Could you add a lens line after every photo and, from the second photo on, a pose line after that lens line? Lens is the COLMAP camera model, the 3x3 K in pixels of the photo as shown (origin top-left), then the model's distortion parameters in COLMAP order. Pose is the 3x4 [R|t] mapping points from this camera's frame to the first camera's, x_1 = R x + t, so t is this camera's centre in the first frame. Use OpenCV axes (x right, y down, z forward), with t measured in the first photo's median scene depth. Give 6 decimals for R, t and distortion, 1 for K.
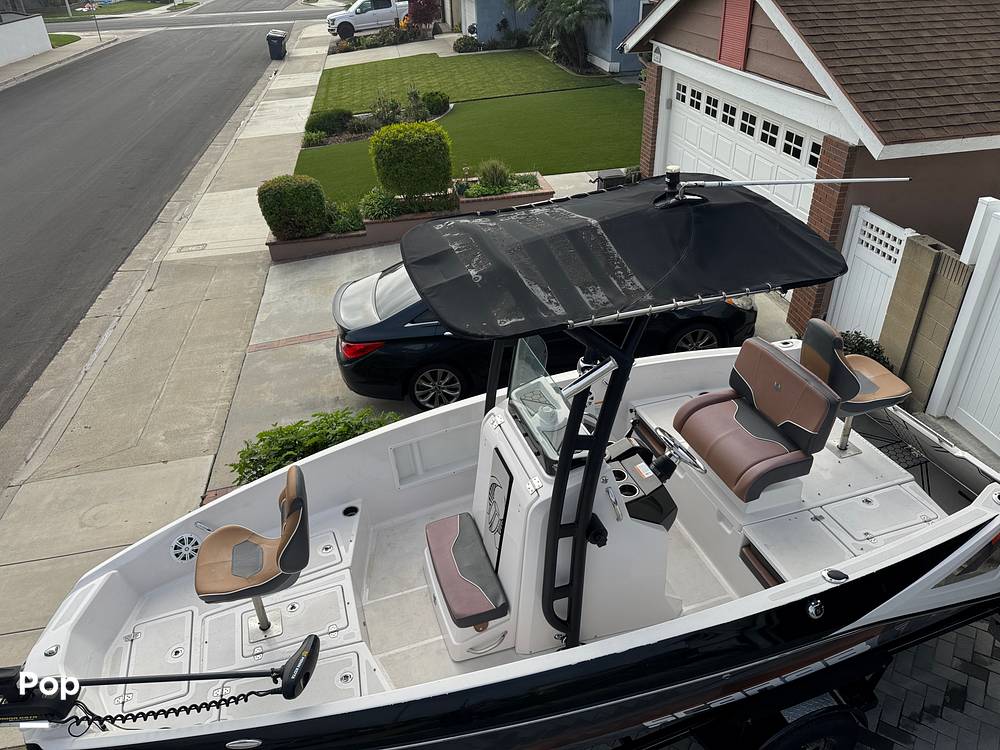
lens RADIAL K [[699.2, 0, 503.3], [0, 699.2, 382.6], [0, 0, 1]] dist [0.001988, -0.003758]
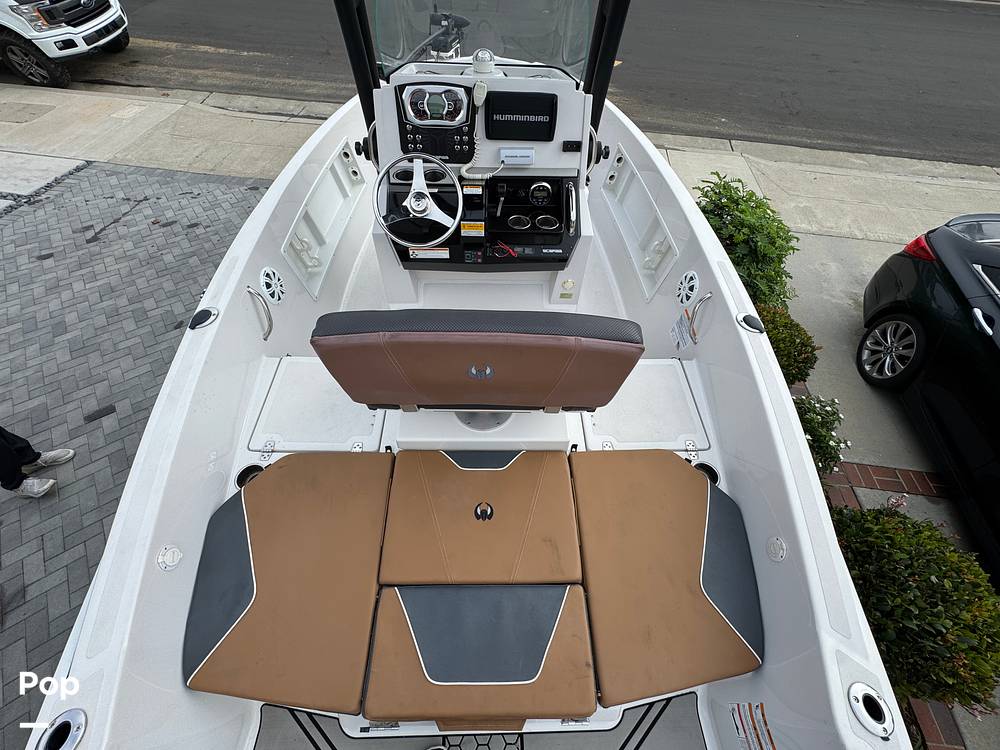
lens RADIAL K [[402.1, 0, 501.2], [0, 402.1, 377.5], [0, 0, 1]] dist [-0.004443, 0.000548]
pose [[-0.293818, 0.801005, -0.521595, 0.298240], [-0.531338, 0.316741, 0.785720, -0.105330], [0.794576, 0.508002, 0.332540, 0.519450]]
